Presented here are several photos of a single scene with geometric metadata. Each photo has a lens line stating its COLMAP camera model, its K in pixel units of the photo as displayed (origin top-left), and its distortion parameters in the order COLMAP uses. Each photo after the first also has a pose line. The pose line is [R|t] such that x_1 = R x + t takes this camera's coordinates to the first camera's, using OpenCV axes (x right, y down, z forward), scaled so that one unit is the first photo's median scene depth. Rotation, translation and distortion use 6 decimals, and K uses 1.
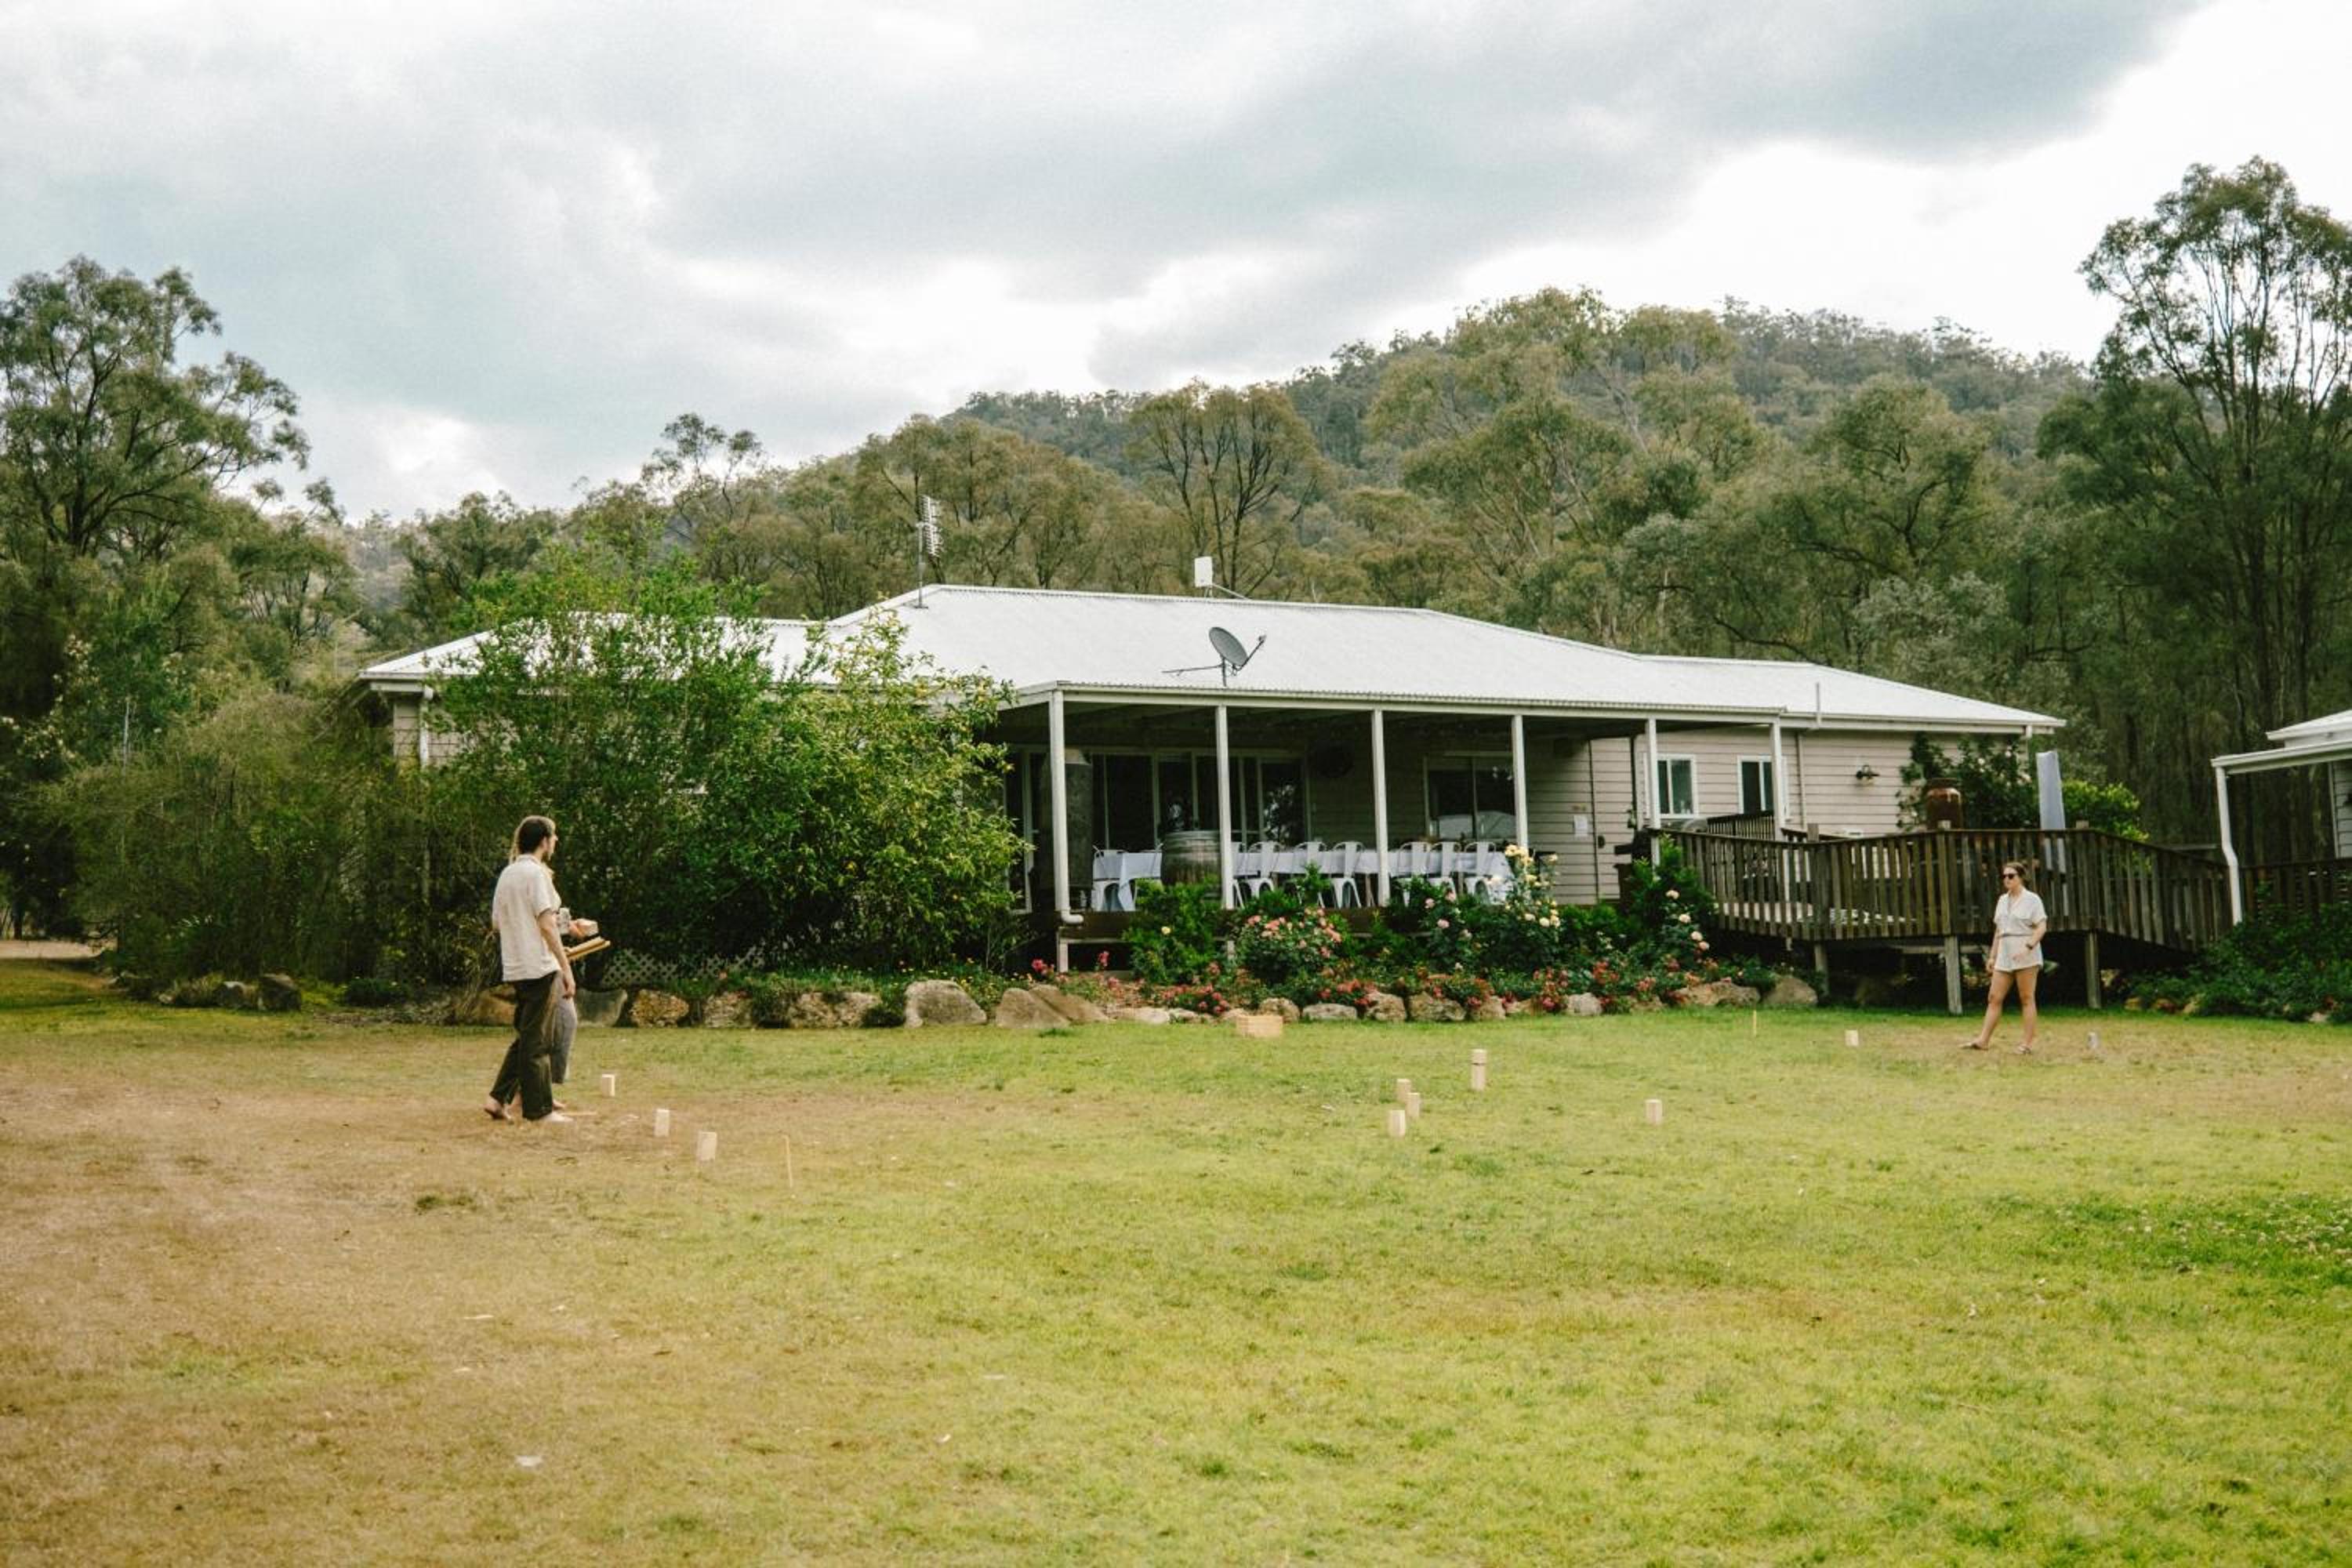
lens RADIAL K [[2270.9, 0, 1176.0], [0, 2270.9, 784.0], [0, 0, 1]] dist [-0.007669, 0.004804]
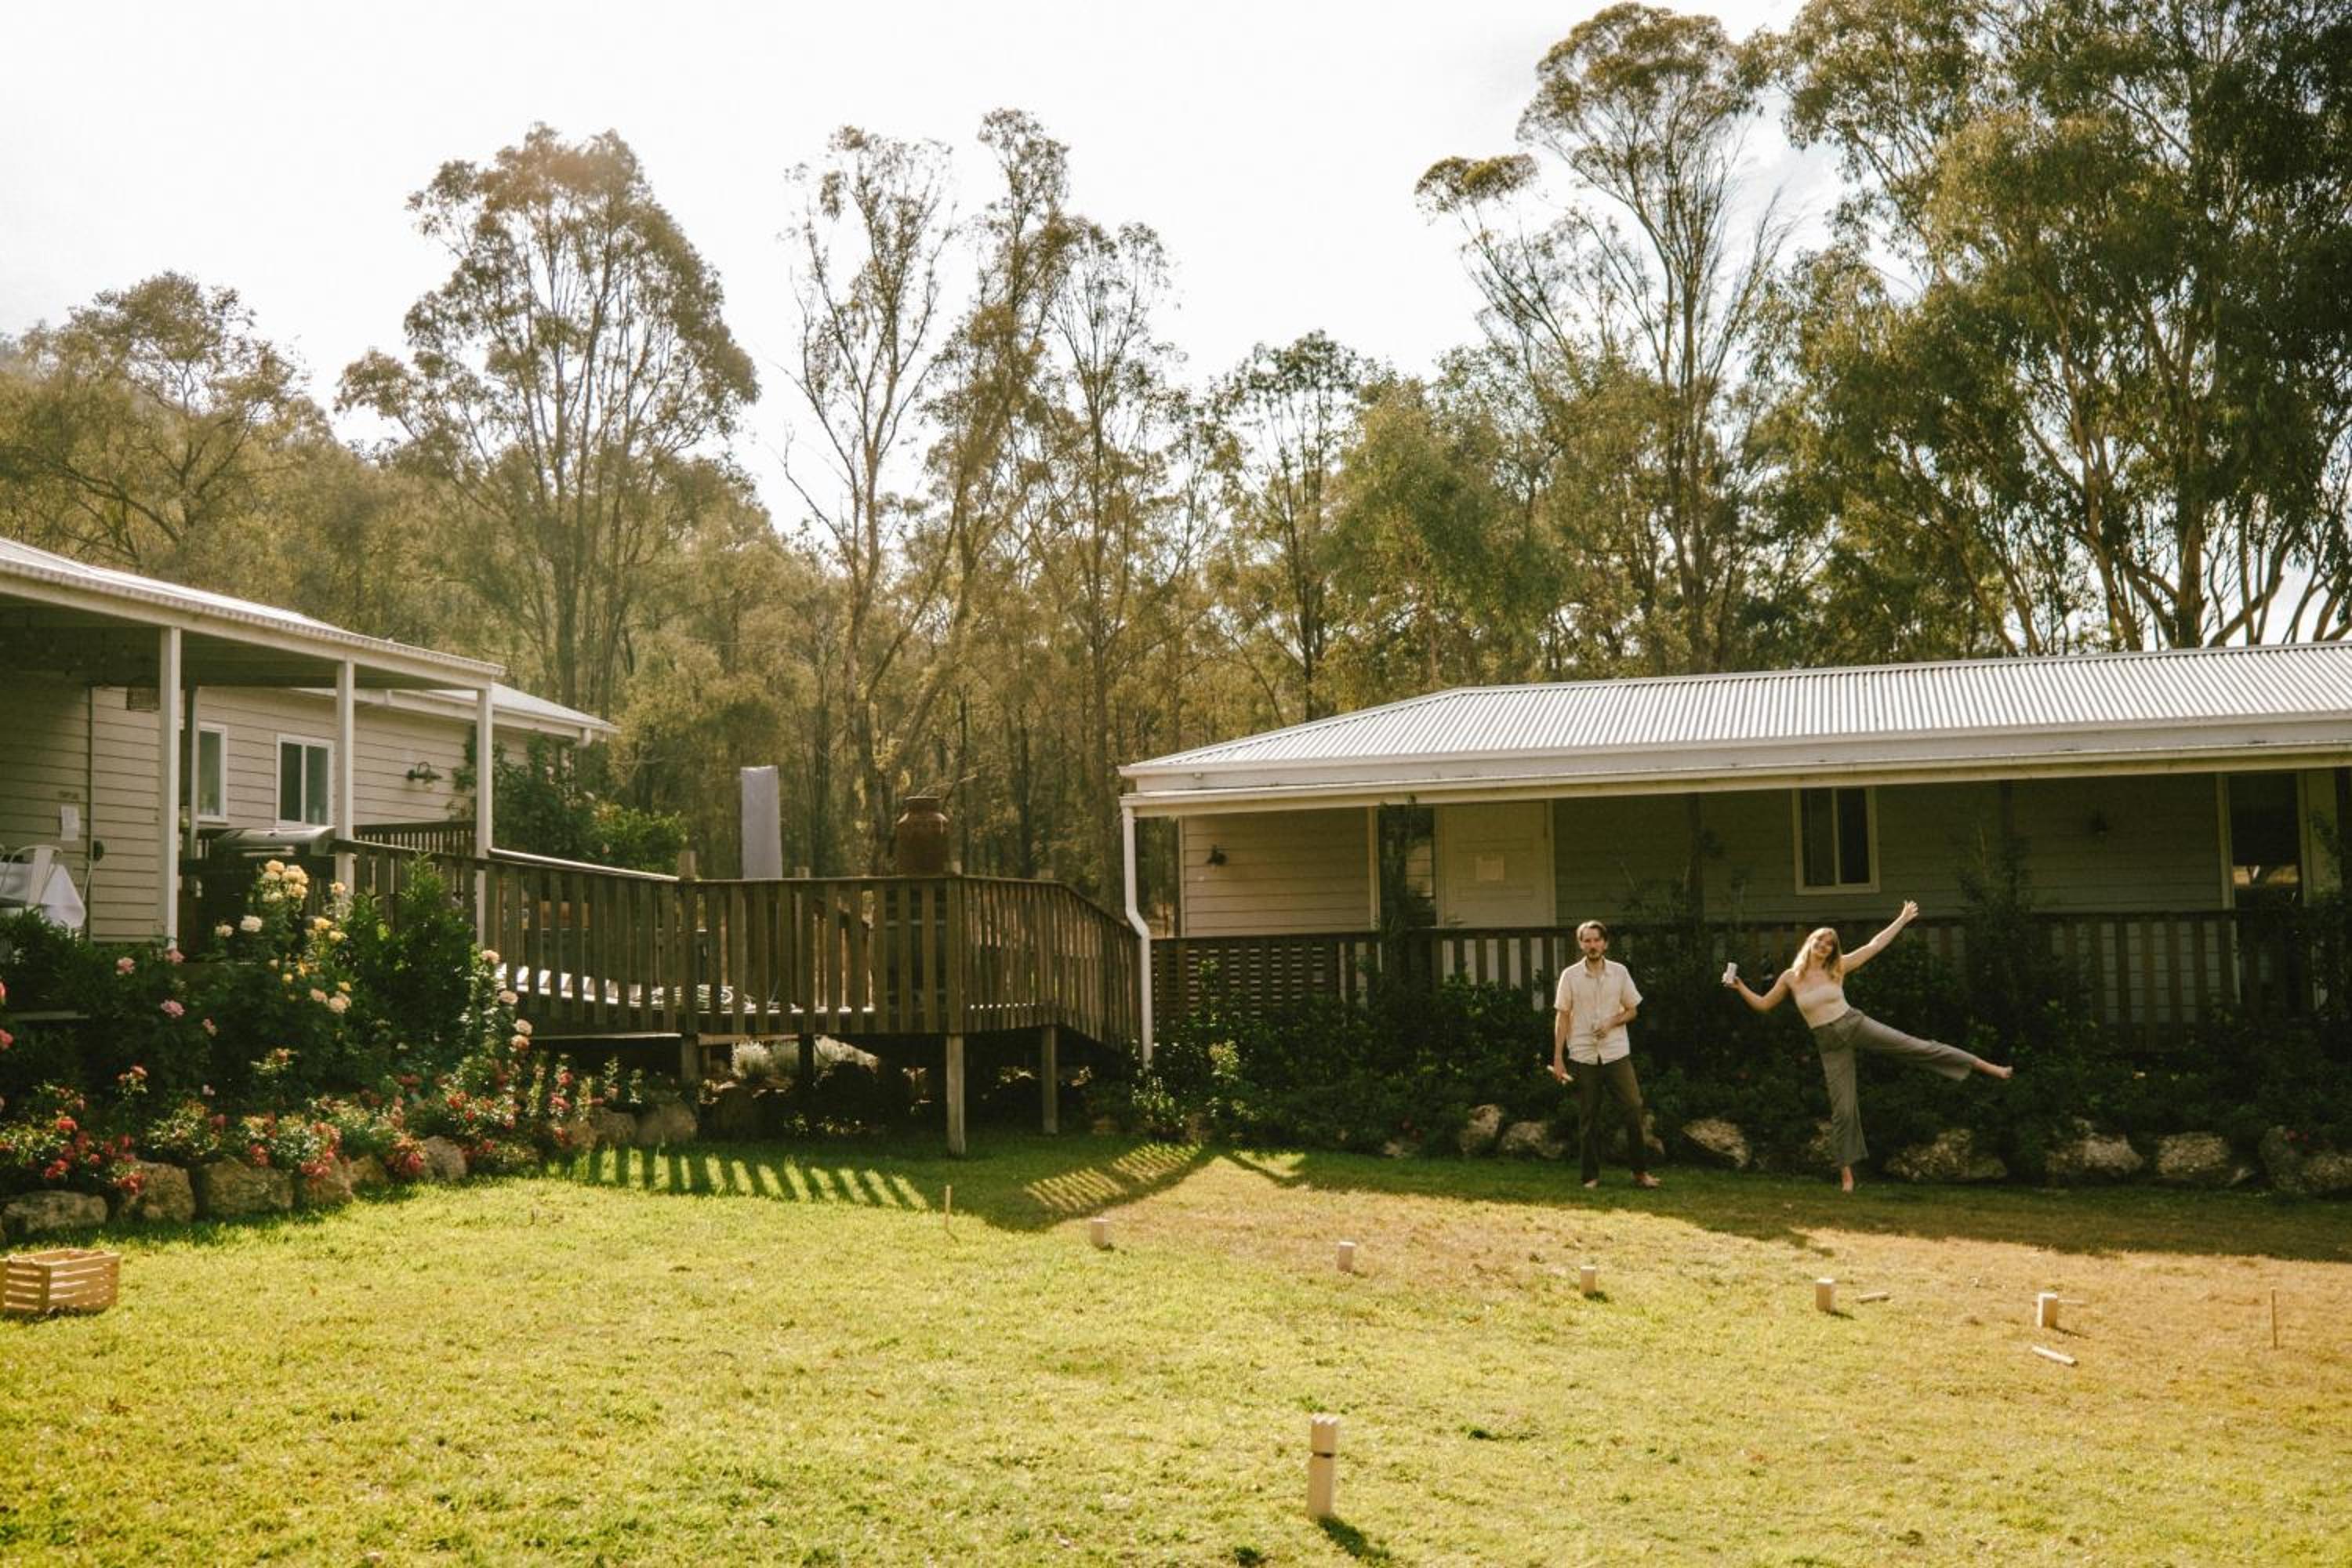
lens RADIAL K [[2270.9, 0, 1176.0], [0, 2270.9, 784.0], [0, 0, 1]] dist [-0.007669, 0.004804]
pose [[0.634536, 0.075302, 0.769216, -0.100359], [-0.069004, 0.996788, -0.040658, 0.011559], [-0.769807, -0.027280, 0.637694, 0.362121]]
